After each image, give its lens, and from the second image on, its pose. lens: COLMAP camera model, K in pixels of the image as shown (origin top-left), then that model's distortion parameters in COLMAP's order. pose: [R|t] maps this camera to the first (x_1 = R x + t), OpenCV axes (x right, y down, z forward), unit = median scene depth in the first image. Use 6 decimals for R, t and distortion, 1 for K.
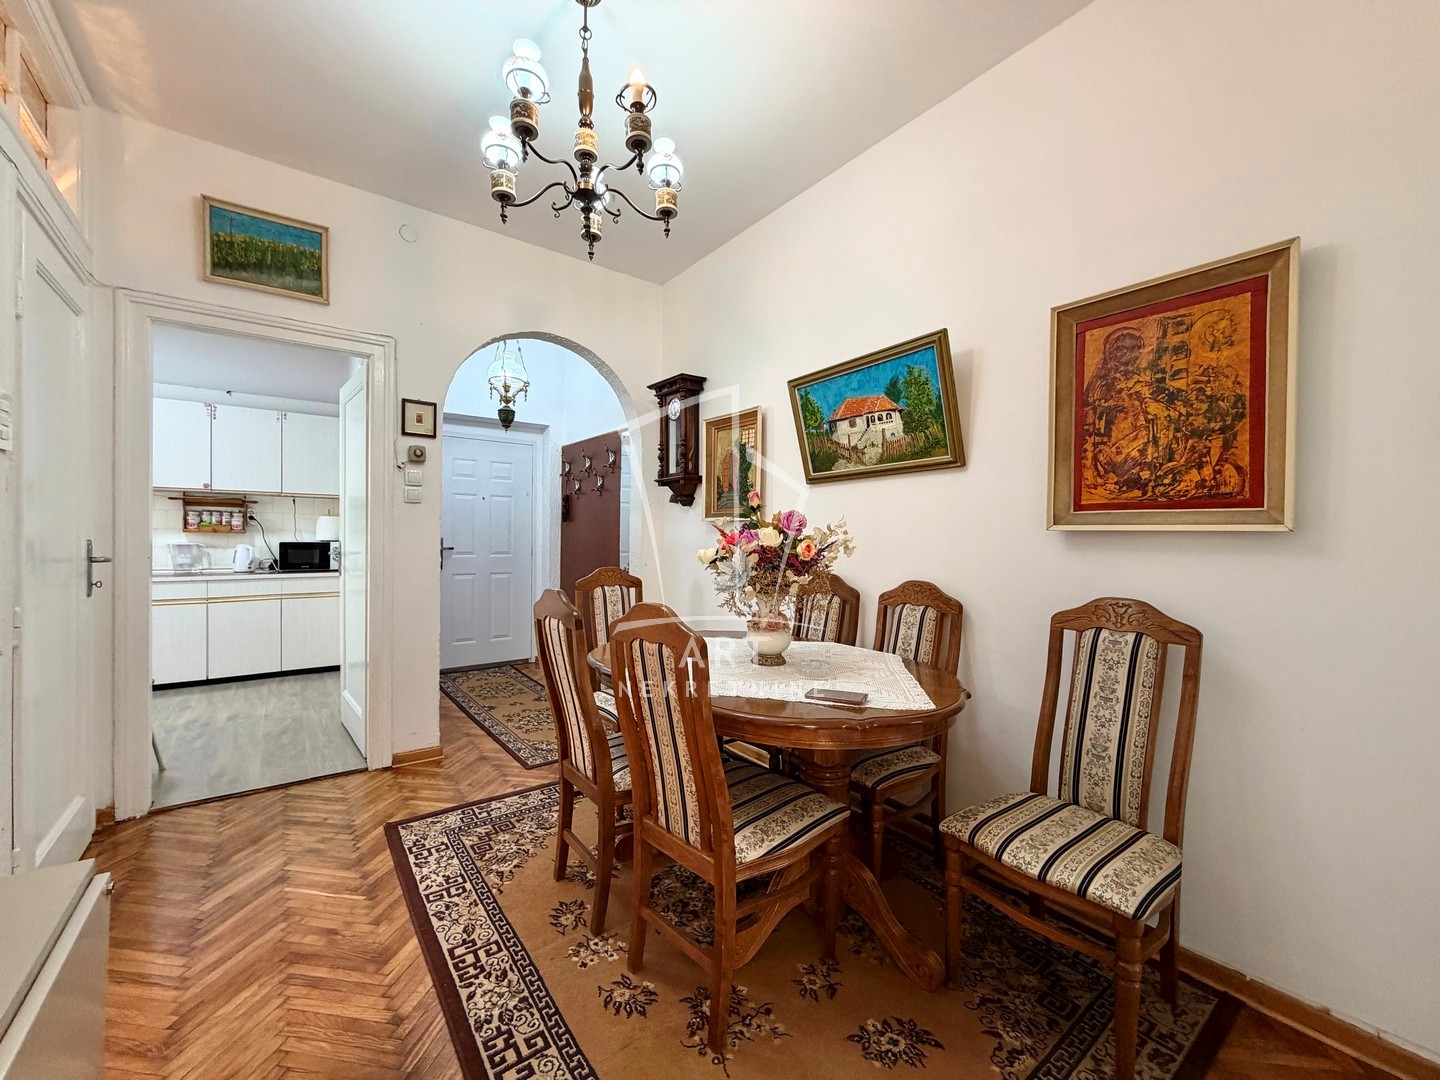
lens RADIAL K [[577.7, 0, 710.8], [0, 577.7, 541.7], [0, 0, 1]] dist [-0.001005, -0.000587]
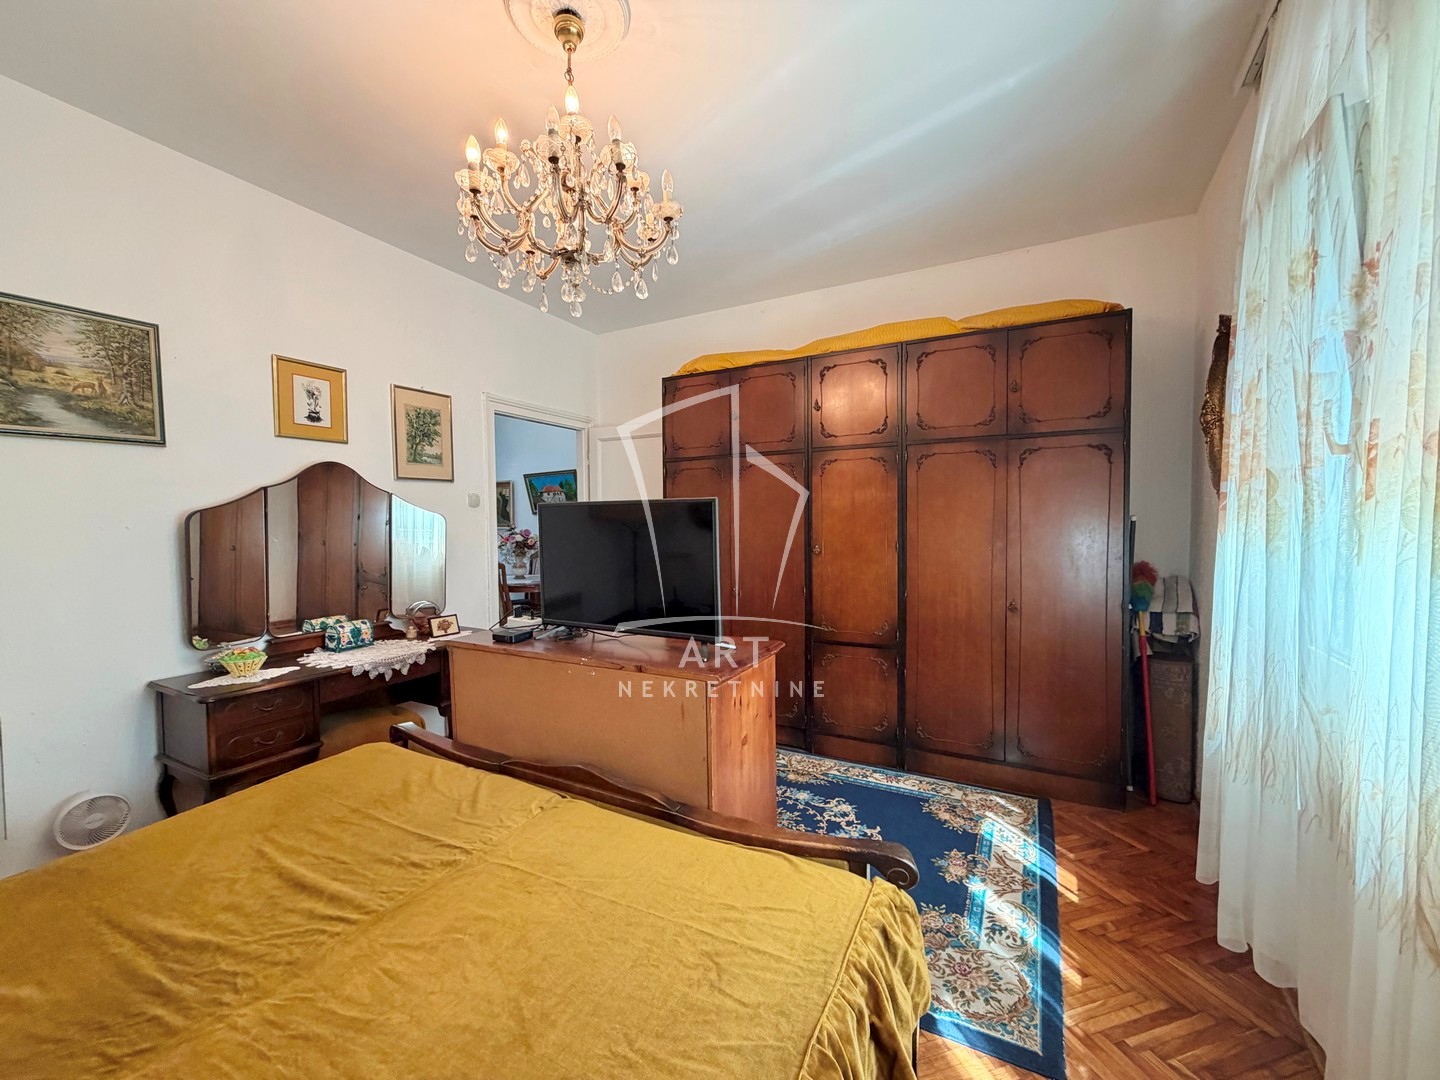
lens RADIAL K [[577.7, 0, 719.4], [0, 577.7, 548.0], [0, 0, 1]] dist [-0.001005, -0.000587]
pose [[0.900625, -0.036176, 0.433088, -0.325181], [0.019632, 0.998899, 0.042612, -0.076066], [-0.434153, -0.029875, 0.900344, -2.699090]]
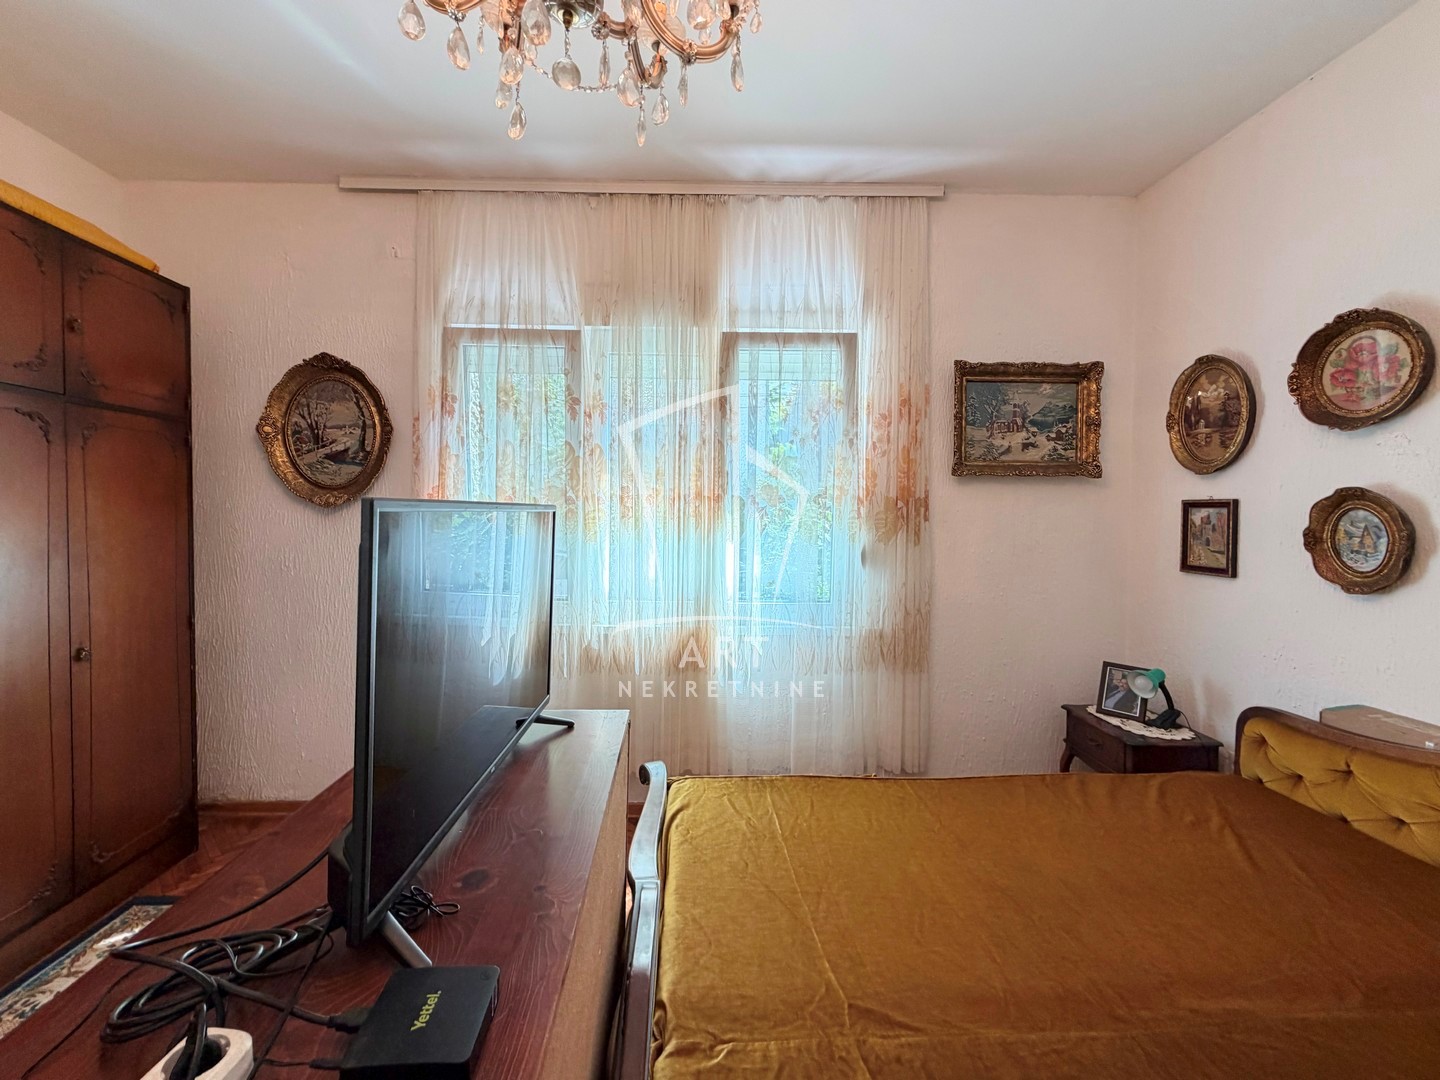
lens RADIAL K [[577.7, 0, 724.3], [0, 577.7, 521.6], [0, 0, 1]] dist [-0.001005, -0.000587]
pose [[-0.837122, -0.028758, 0.546260, -0.491326], [-0.014824, 0.999443, 0.029899, -0.127789], [-0.546815, 0.016932, -0.837082, -1.282625]]
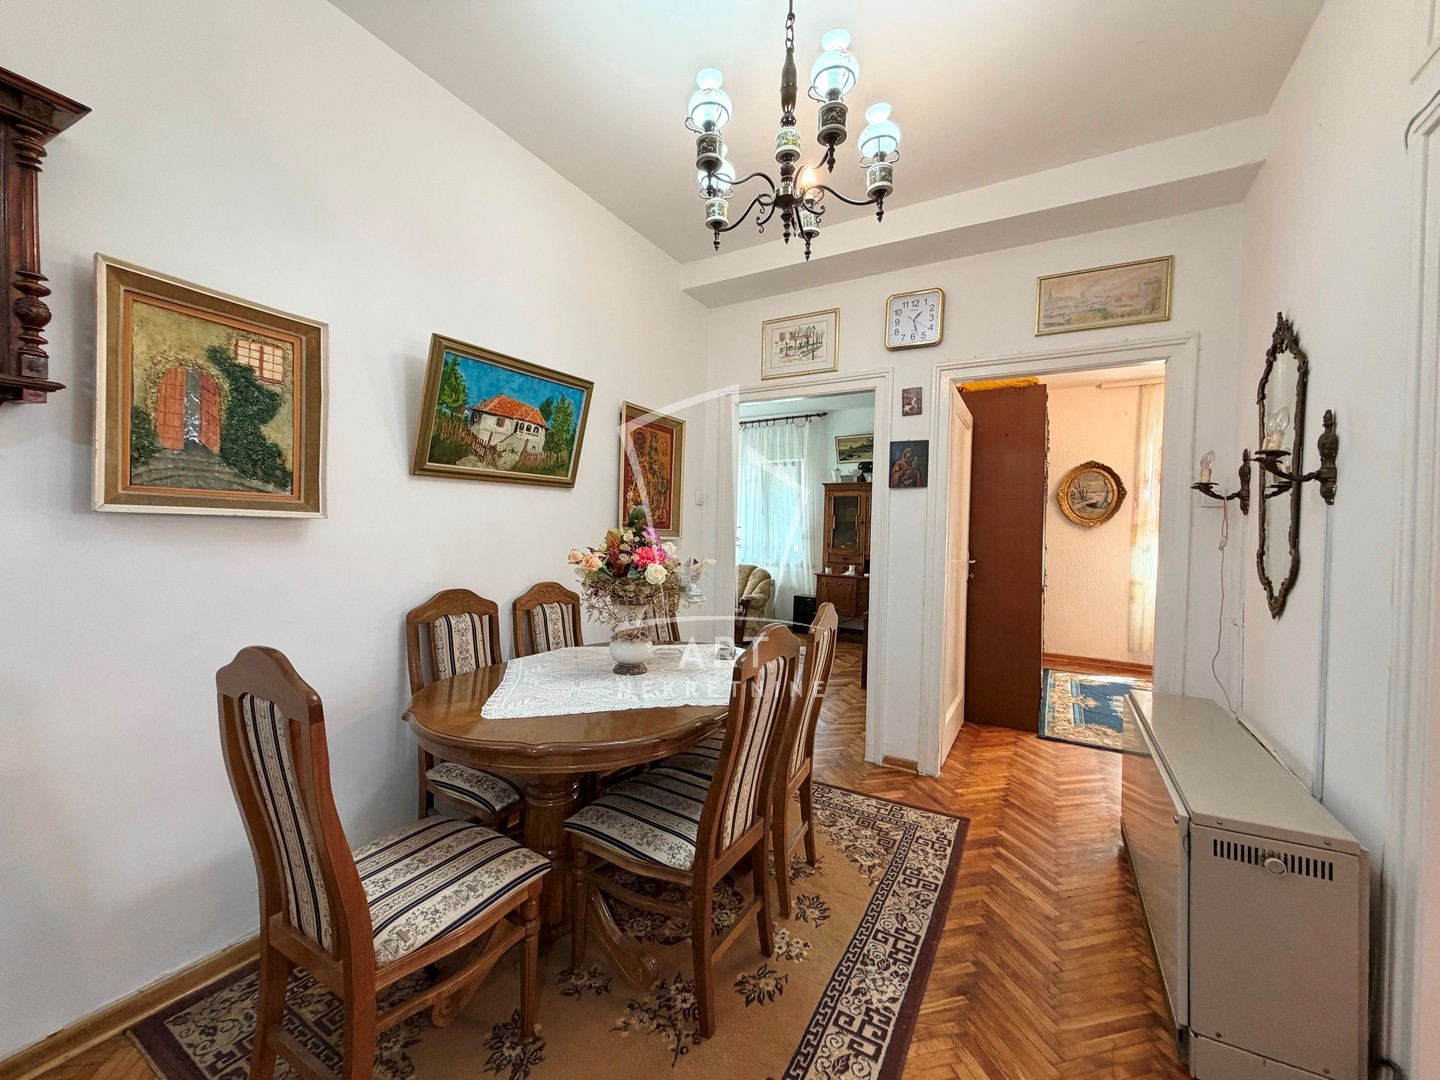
lens RADIAL K [[577.7, 0, 711.9], [0, 577.7, 541.1], [0, 0, 1]] dist [-0.001005, -0.000587]
pose [[-0.394833, -0.040357, 0.917866, -1.111171], [-0.024541, 0.999142, 0.033374, -0.080860], [-0.918425, -0.009348, -0.395484, 1.570477]]
